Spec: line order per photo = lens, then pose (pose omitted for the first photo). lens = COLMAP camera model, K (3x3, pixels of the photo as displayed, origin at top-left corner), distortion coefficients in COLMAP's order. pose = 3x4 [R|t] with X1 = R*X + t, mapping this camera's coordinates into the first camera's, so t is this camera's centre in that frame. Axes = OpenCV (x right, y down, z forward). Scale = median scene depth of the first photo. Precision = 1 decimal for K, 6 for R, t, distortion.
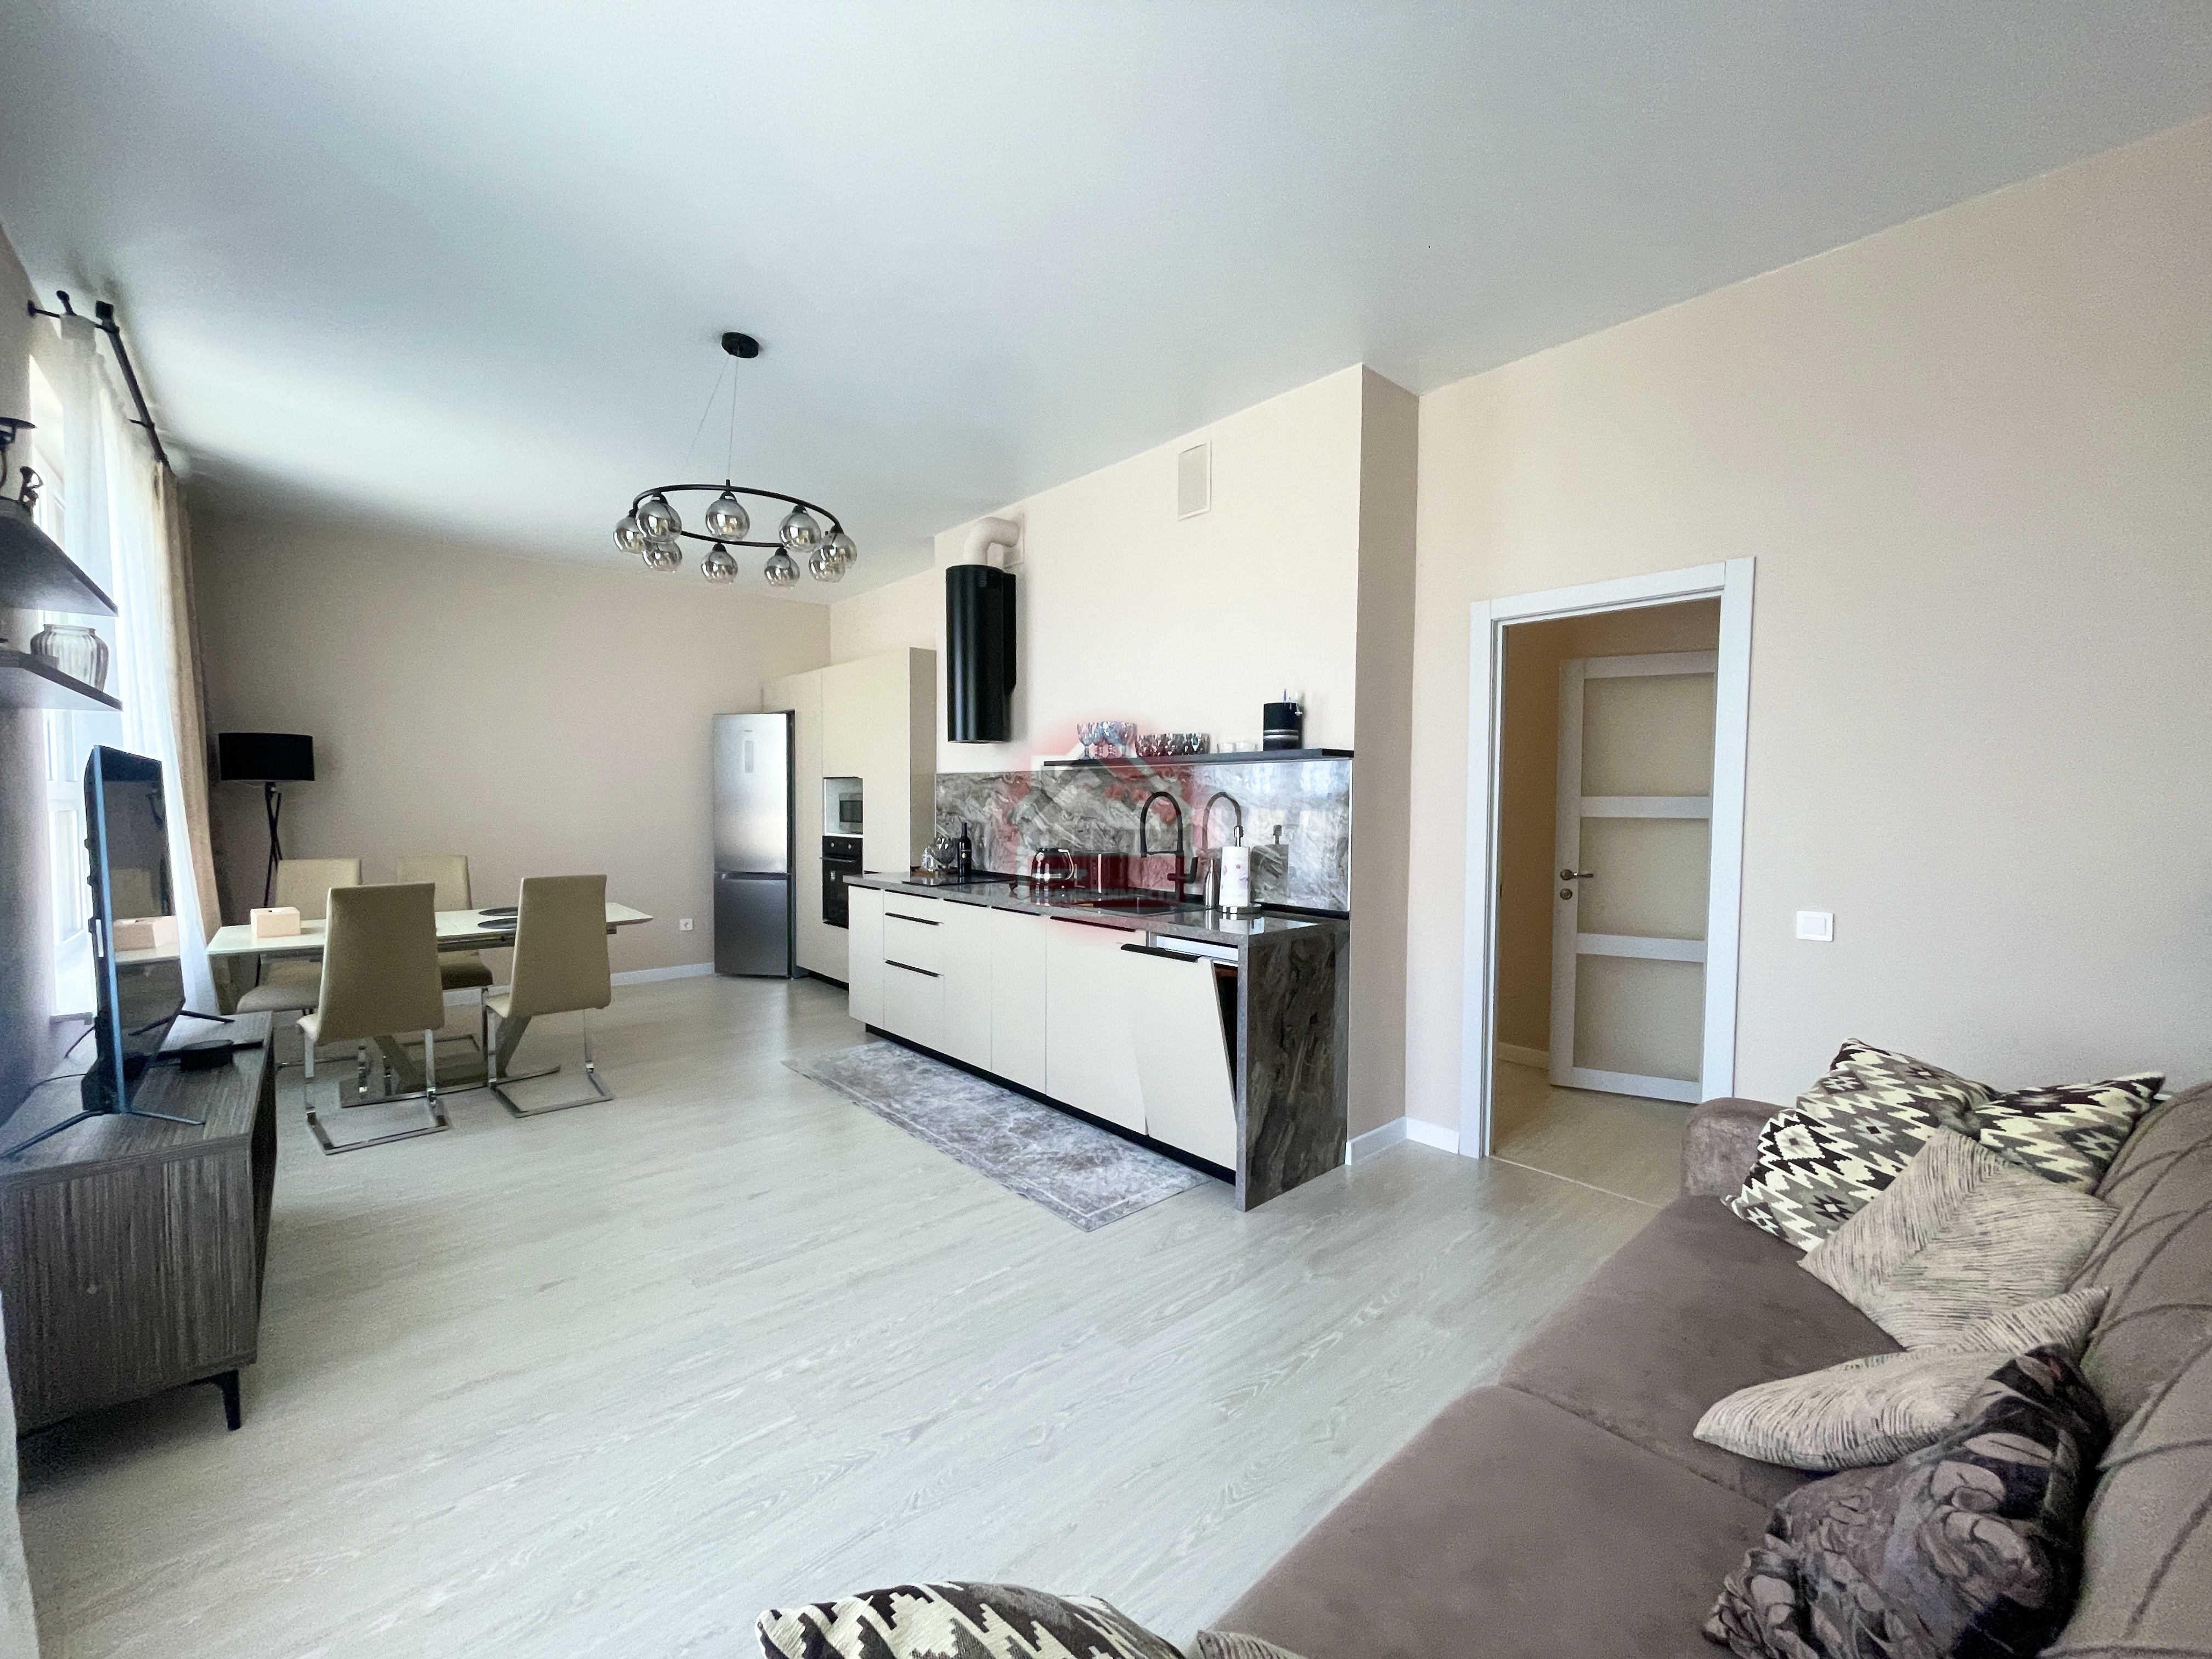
lens RADIAL K [[882.3, 0, 1096.9], [0, 882.3, 838.1], [0, 0, 1]] dist [-0.002818, -0.000463]
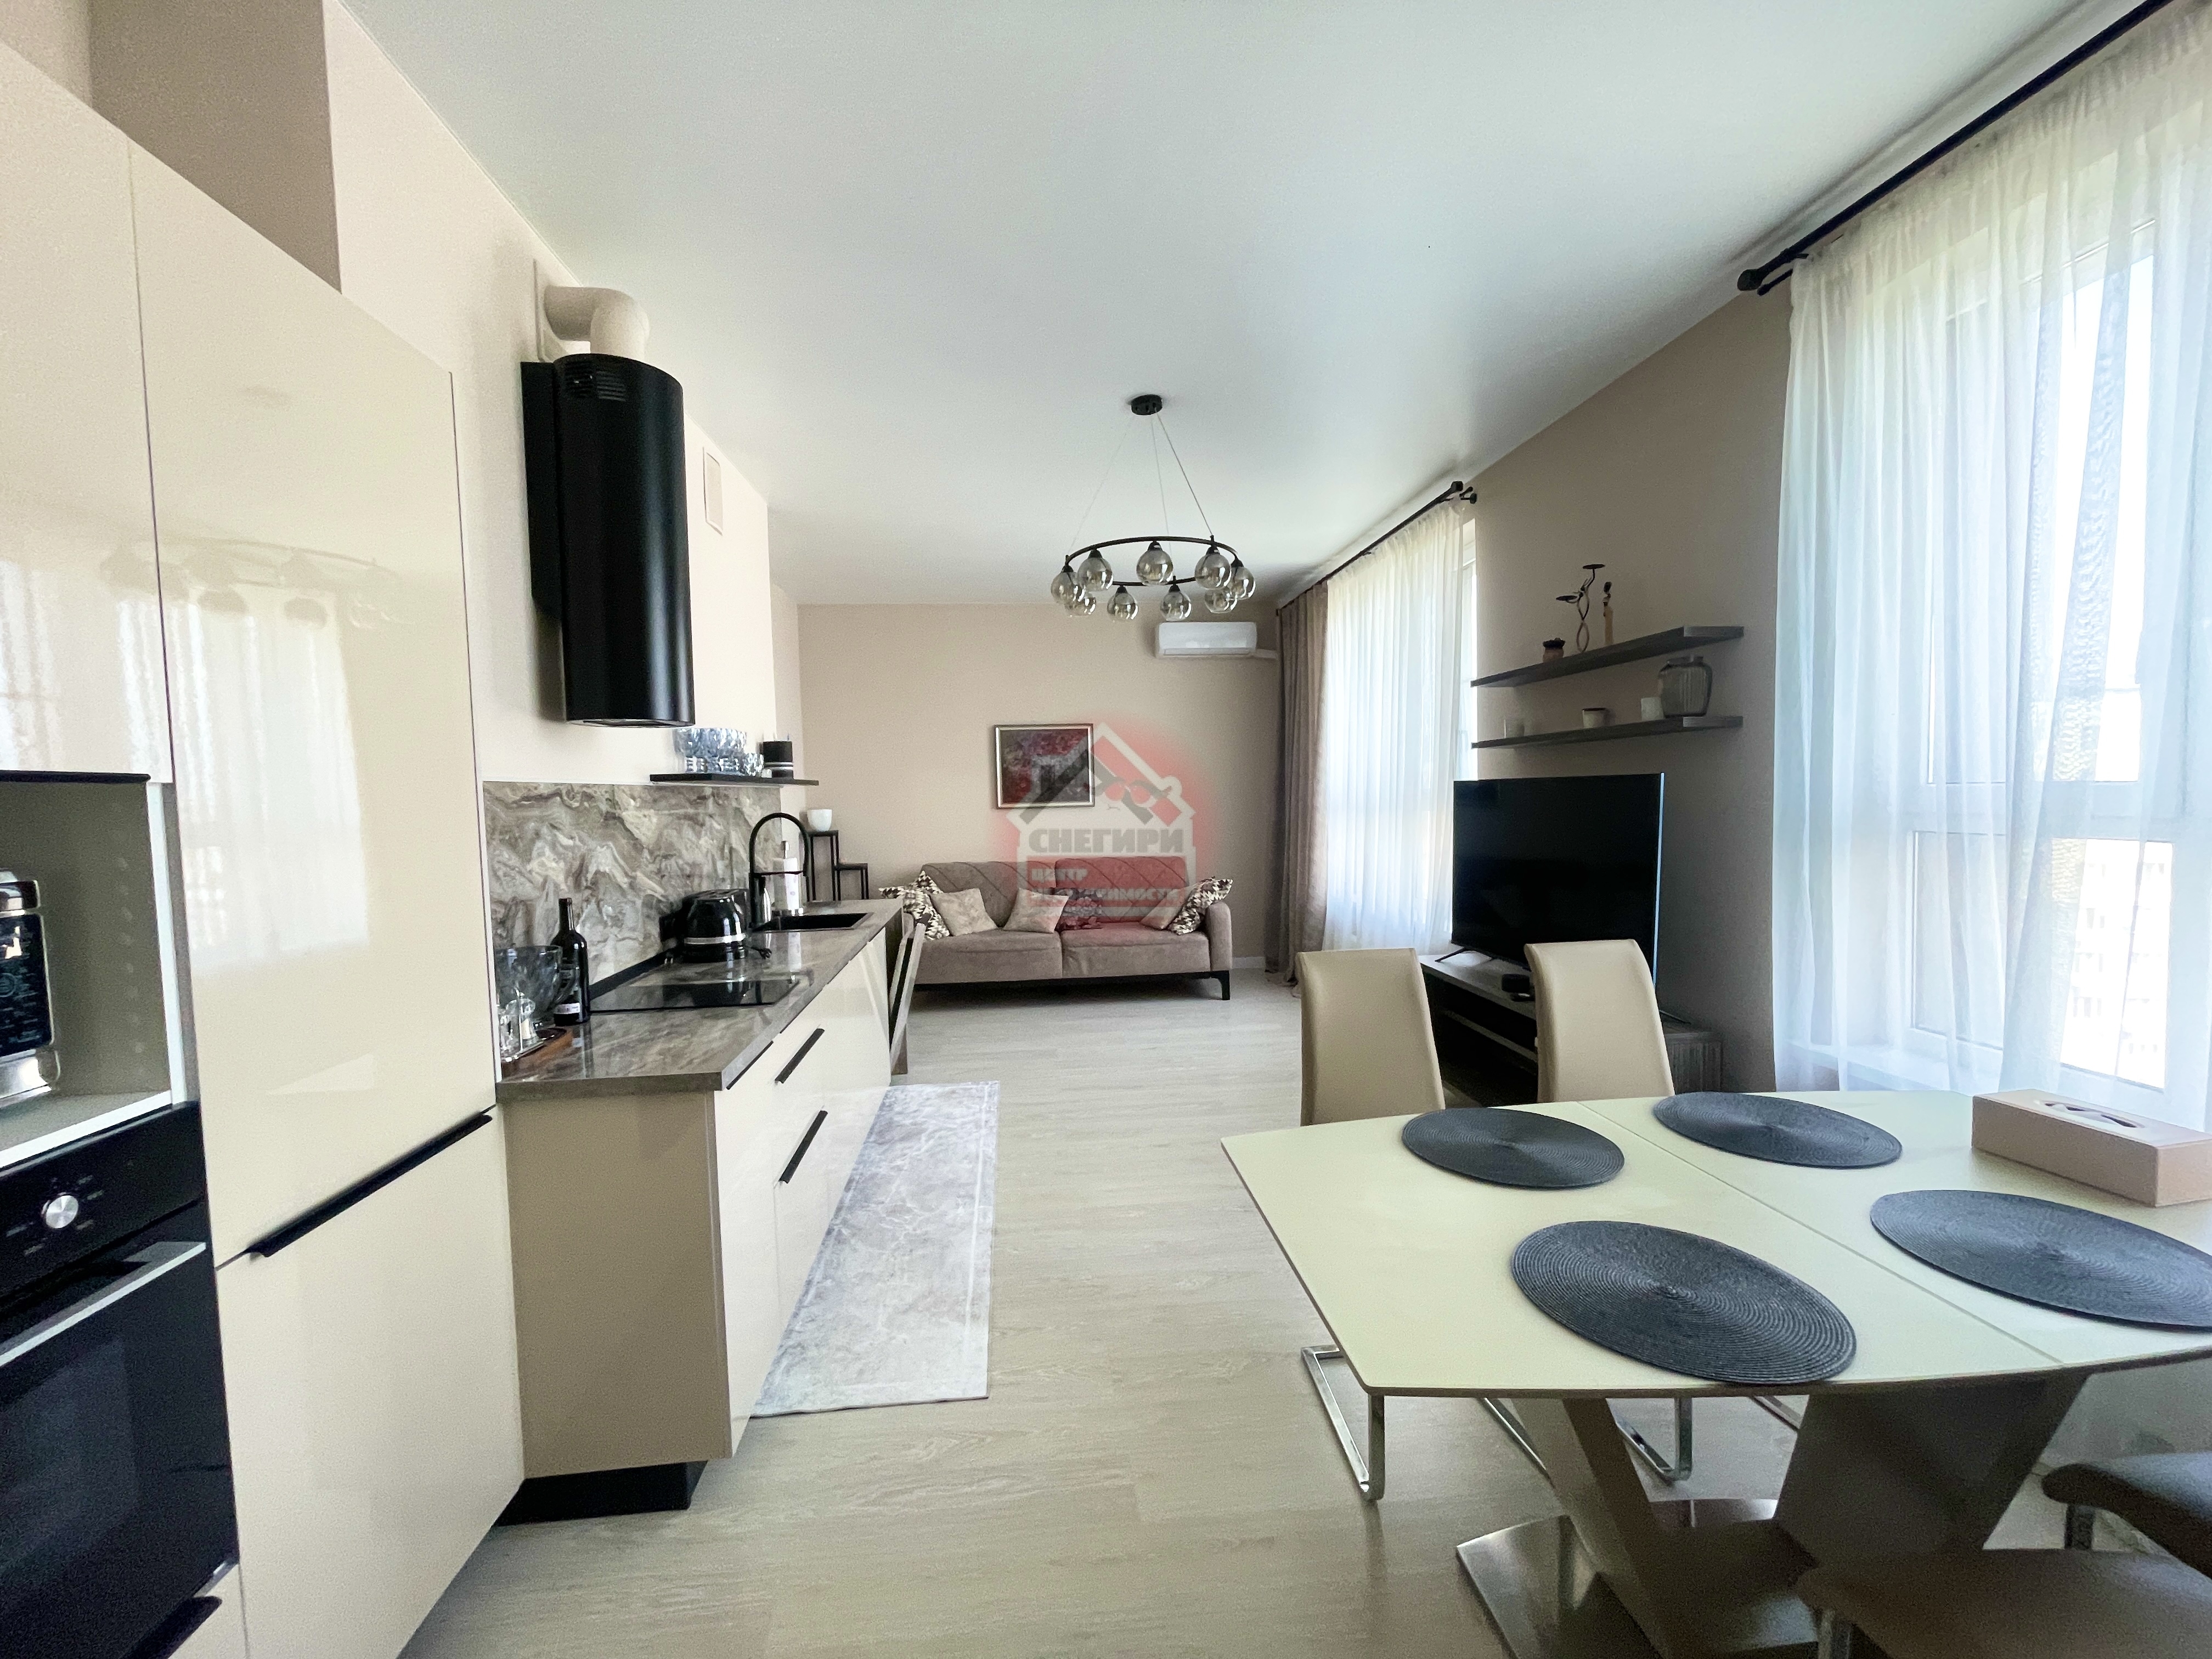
lens RADIAL K [[882.3, 0, 1095.4], [0, 882.3, 838.7], [0, 0, 1]] dist [-0.002818, -0.000463]
pose [[-0.803930, -0.016449, 0.594496, -0.758574], [0.047061, 0.994723, 0.091164, -0.091038], [-0.592858, 0.101267, -0.798914, 1.470211]]
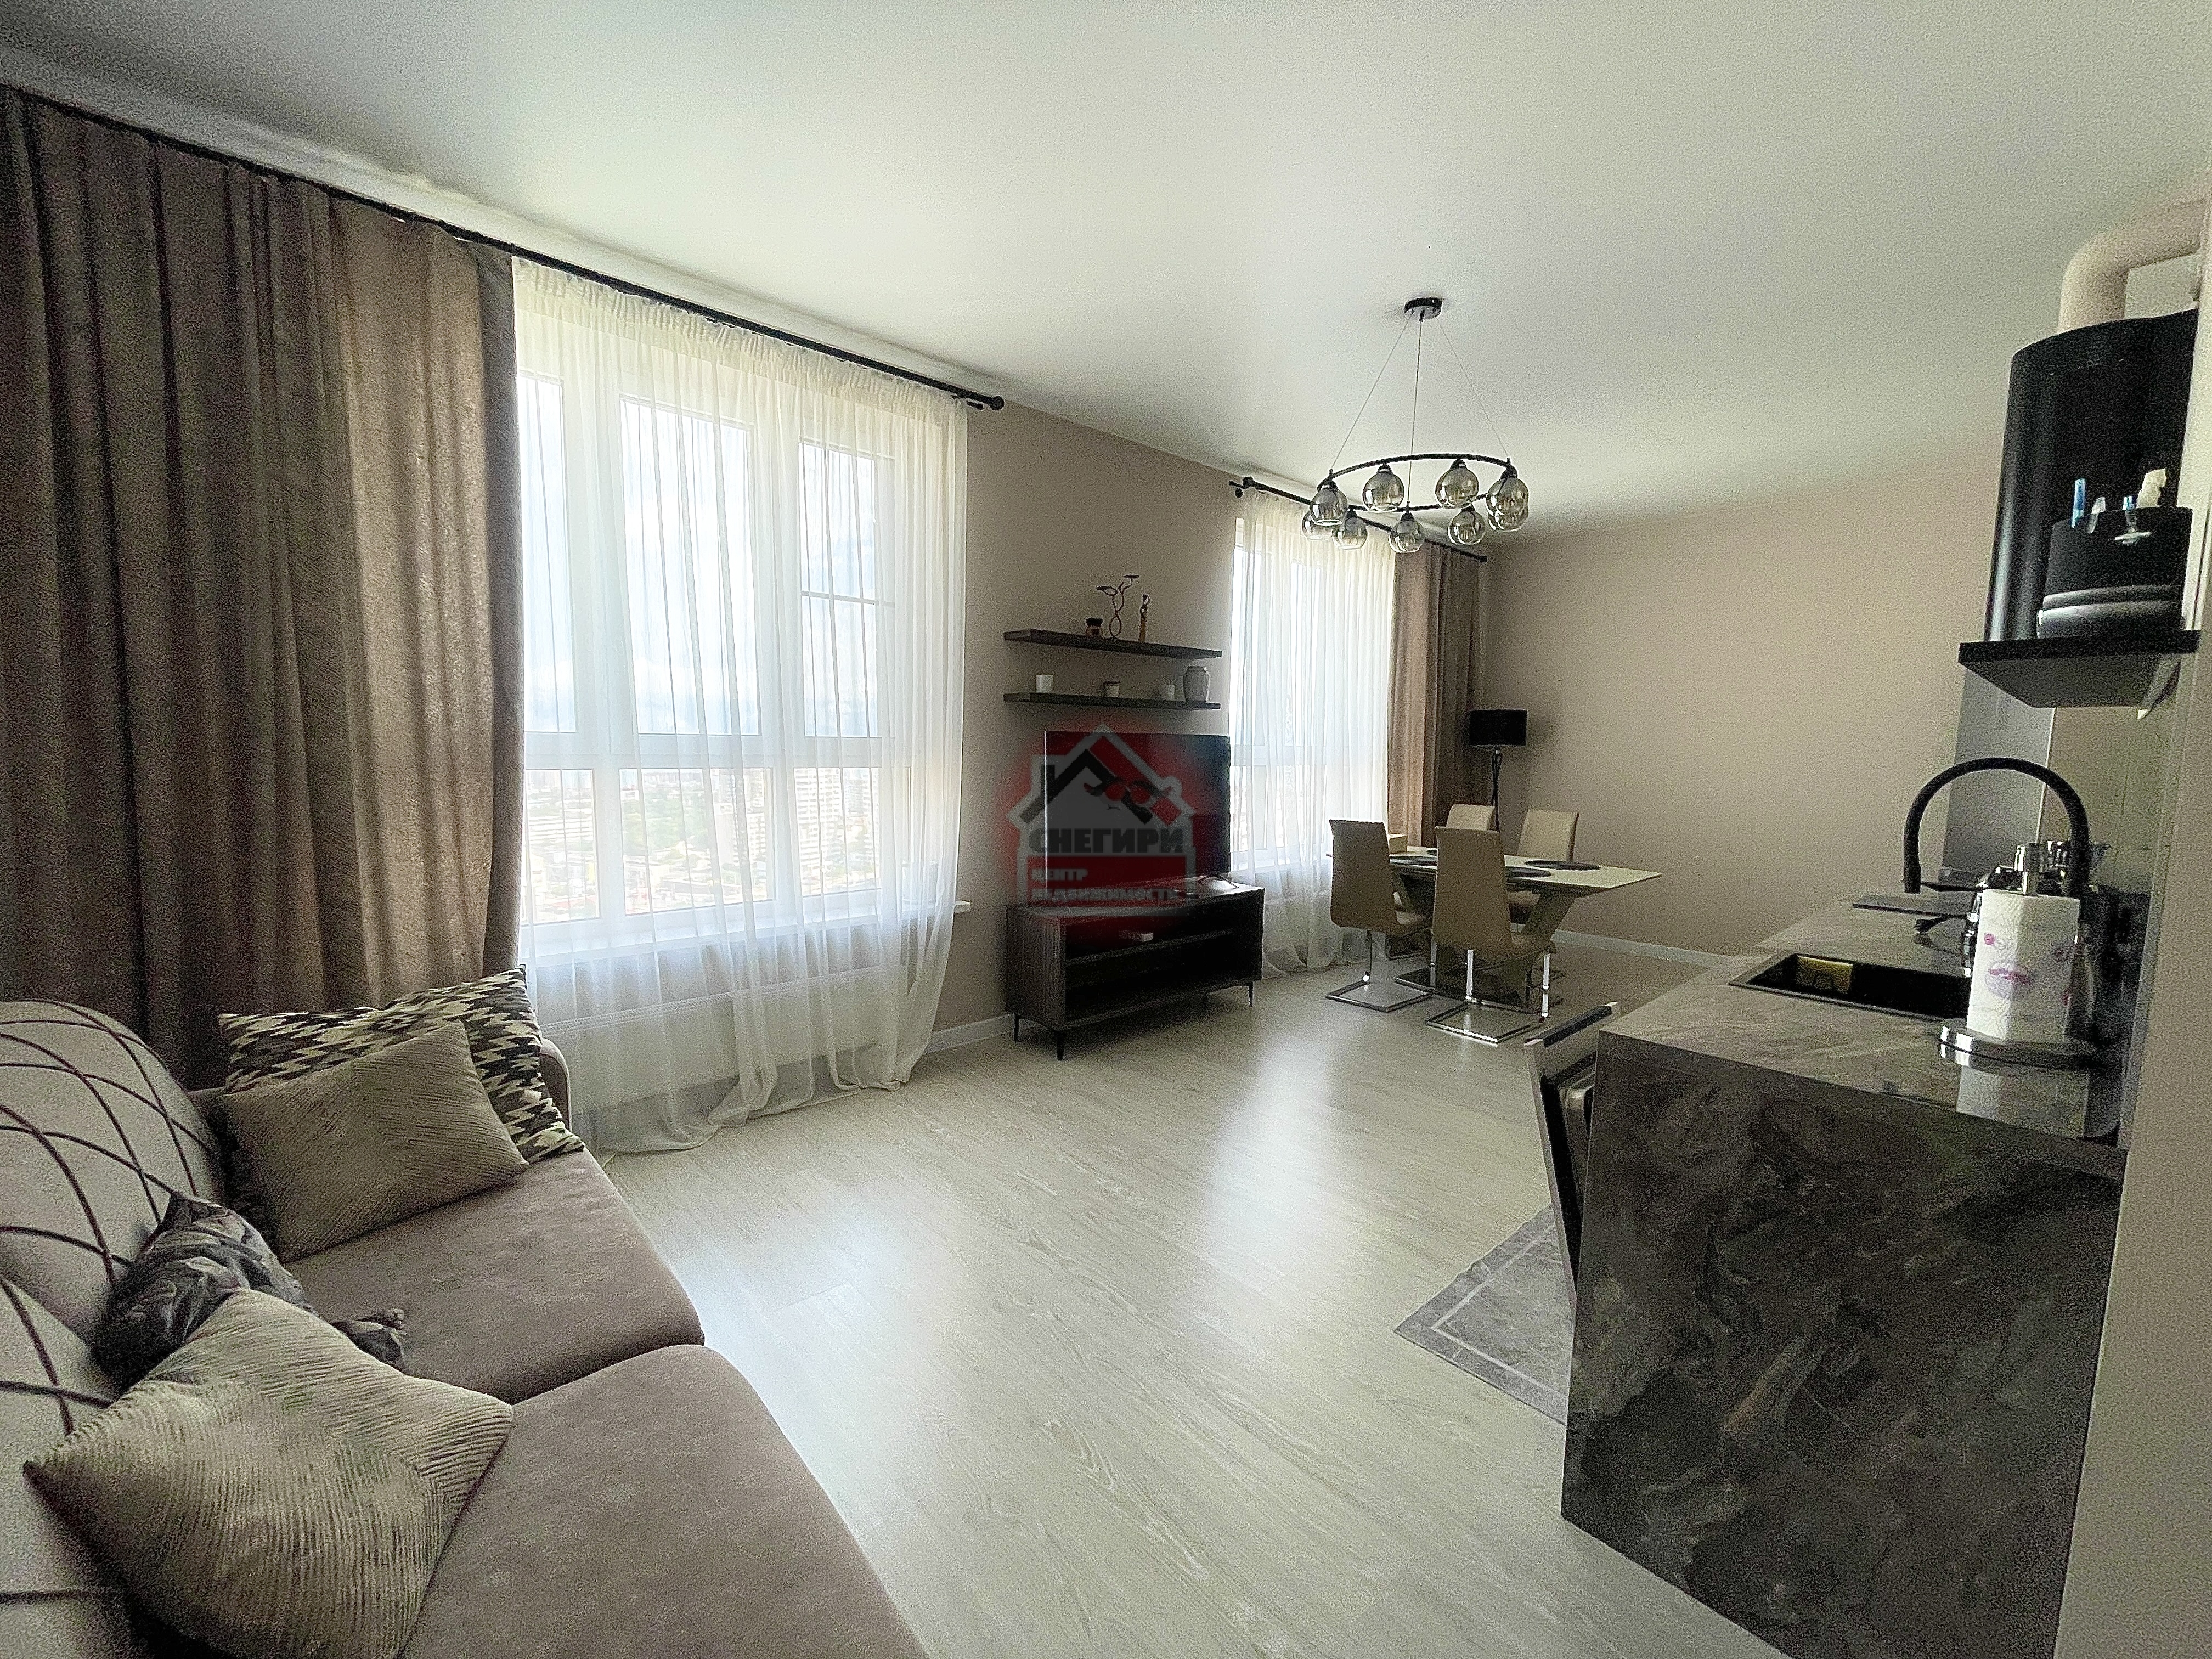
lens RADIAL K [[882.3, 0, 1114.5], [0, 882.3, 852.1], [0, 0, 1]] dist [-0.002818, -0.000463]
pose [[0.009018, 0.112521, -0.993608, 0.486493], [-0.055809, 0.992157, 0.111850, -0.027325], [0.998401, 0.054444, 0.015227, 0.497660]]
